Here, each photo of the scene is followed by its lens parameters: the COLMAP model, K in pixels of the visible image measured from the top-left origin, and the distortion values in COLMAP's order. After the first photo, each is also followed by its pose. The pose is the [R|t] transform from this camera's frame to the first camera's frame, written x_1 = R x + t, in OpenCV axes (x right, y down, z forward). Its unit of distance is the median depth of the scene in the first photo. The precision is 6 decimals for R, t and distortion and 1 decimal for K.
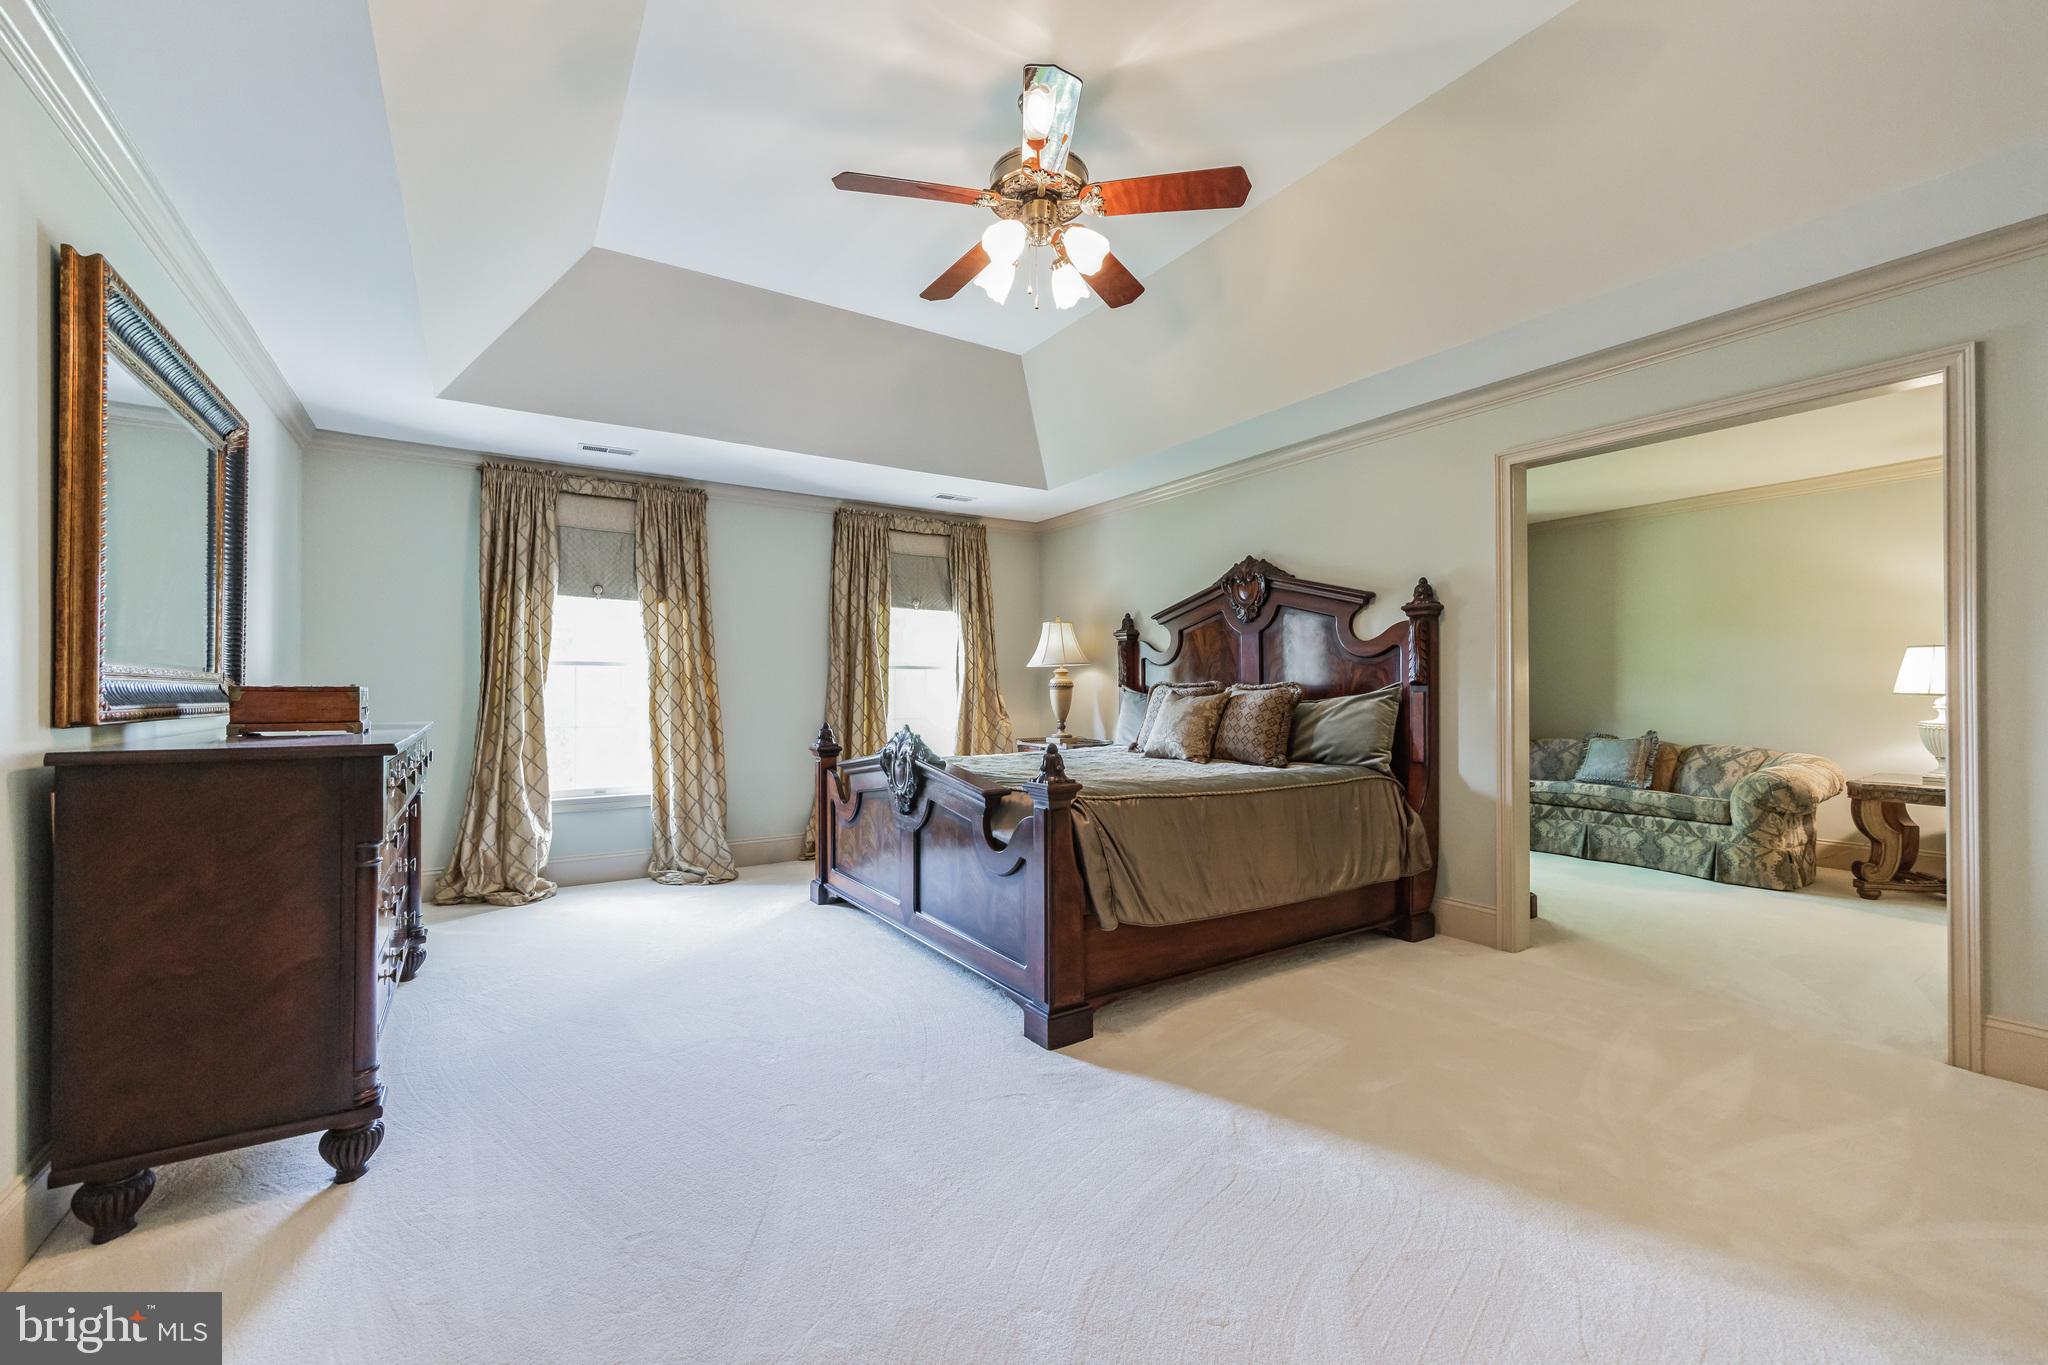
lens RADIAL K [[818.4, 0, 1024.0], [0, 818.4, 682.5], [0, 0, 1]] dist [-0.000125, 0.000048]
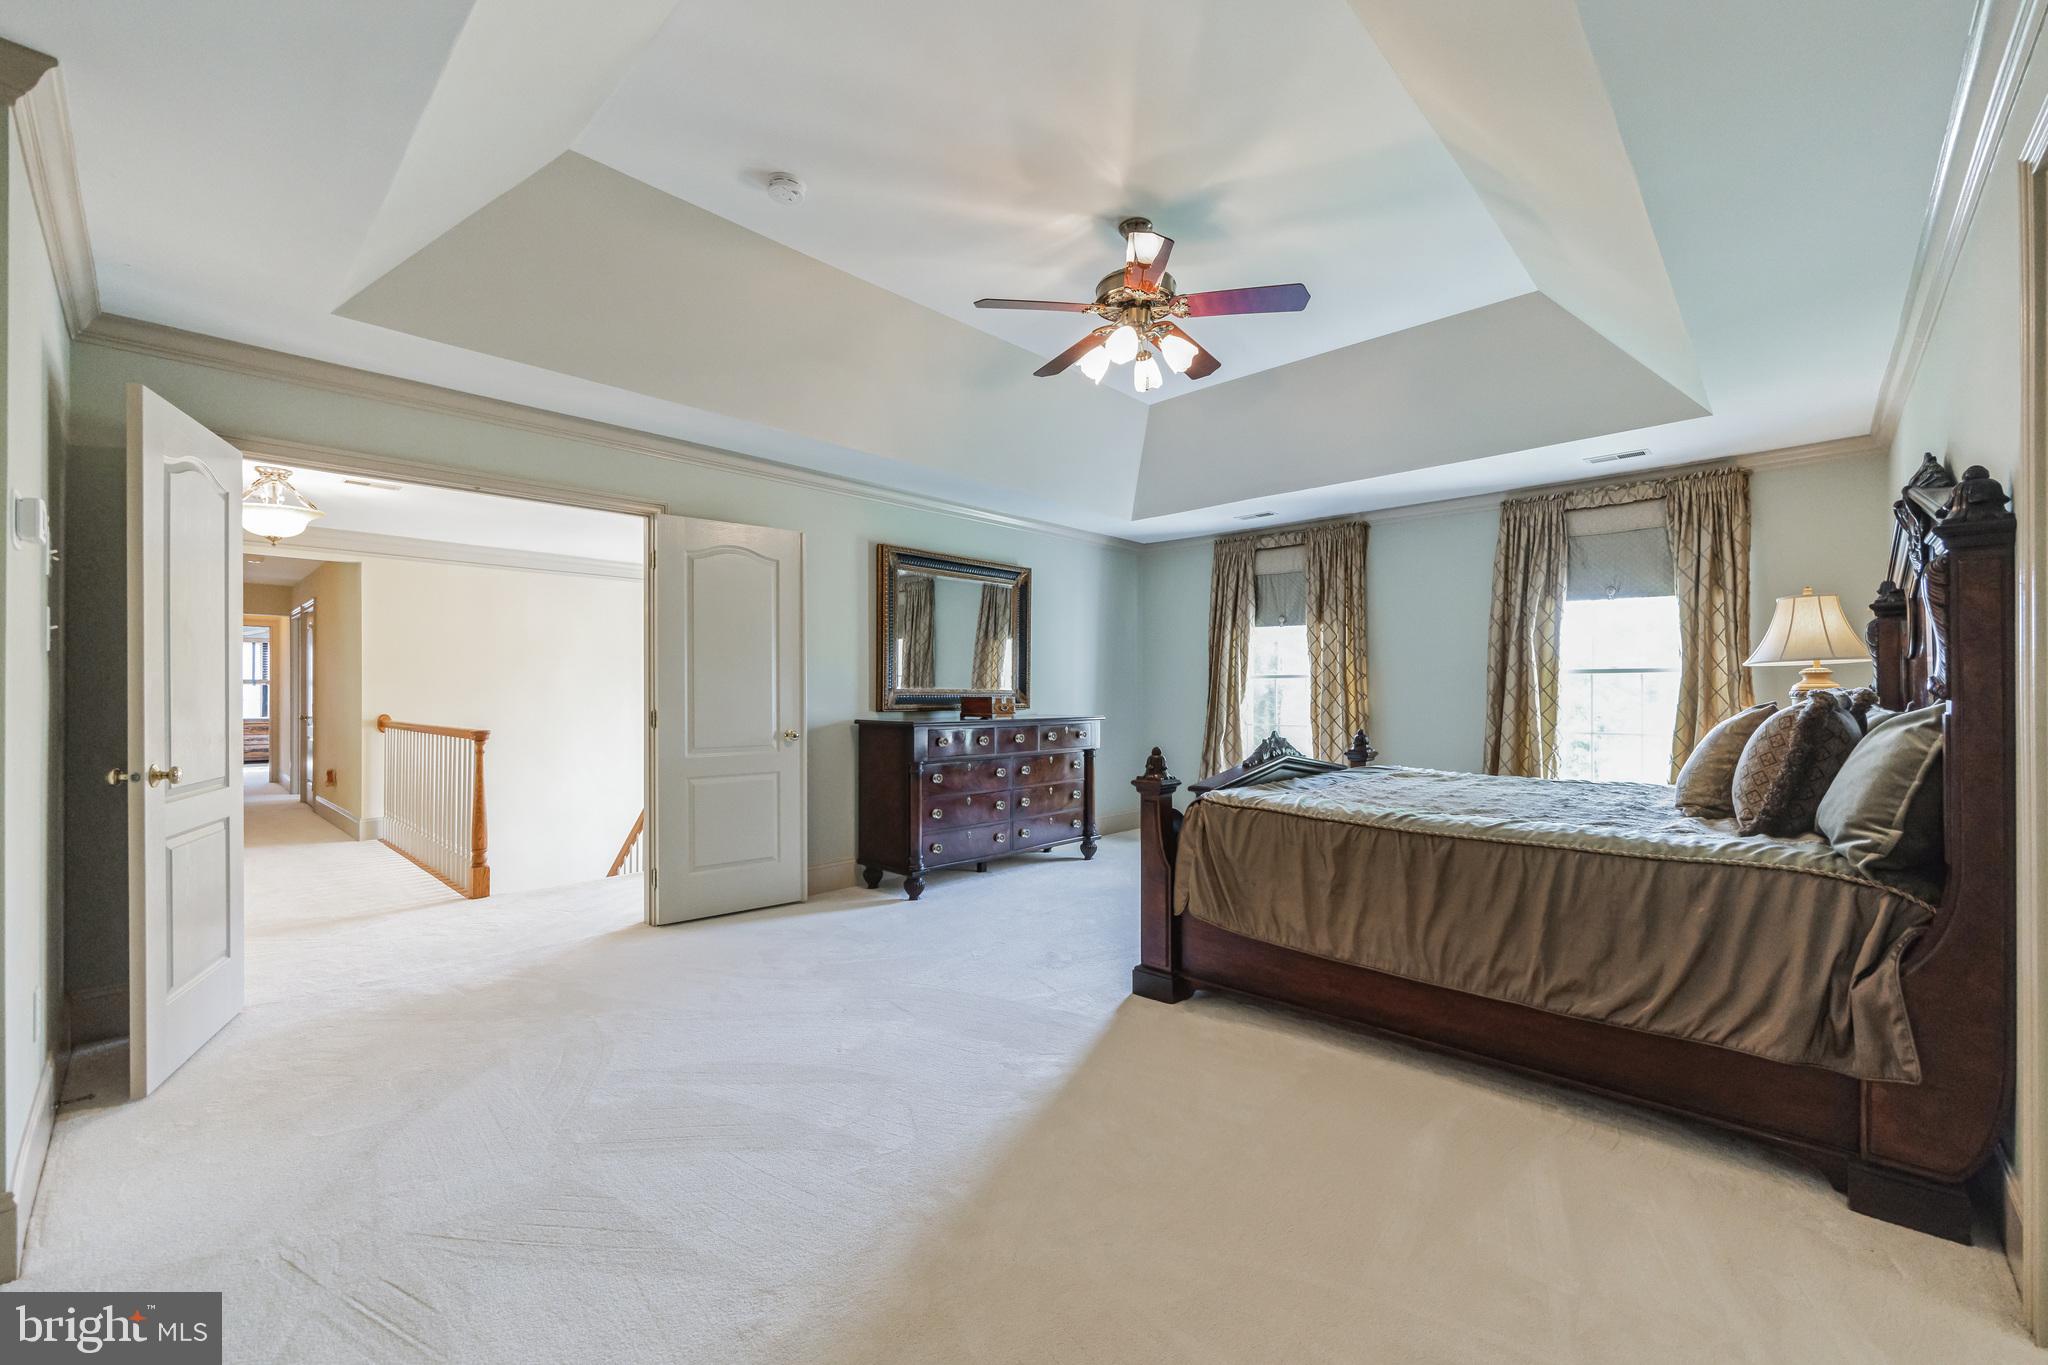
lens RADIAL K [[831.6, 0, 1023.7], [0, 831.6, 692.9], [0, 0, 1]] dist [-0.002535, 0.000097]
pose [[0.231626, 0.001644, -0.972804, 0.653712], [0.008174, 0.999960, 0.003636, -0.005666], [0.972771, -0.008794, 0.231603, 0.295785]]
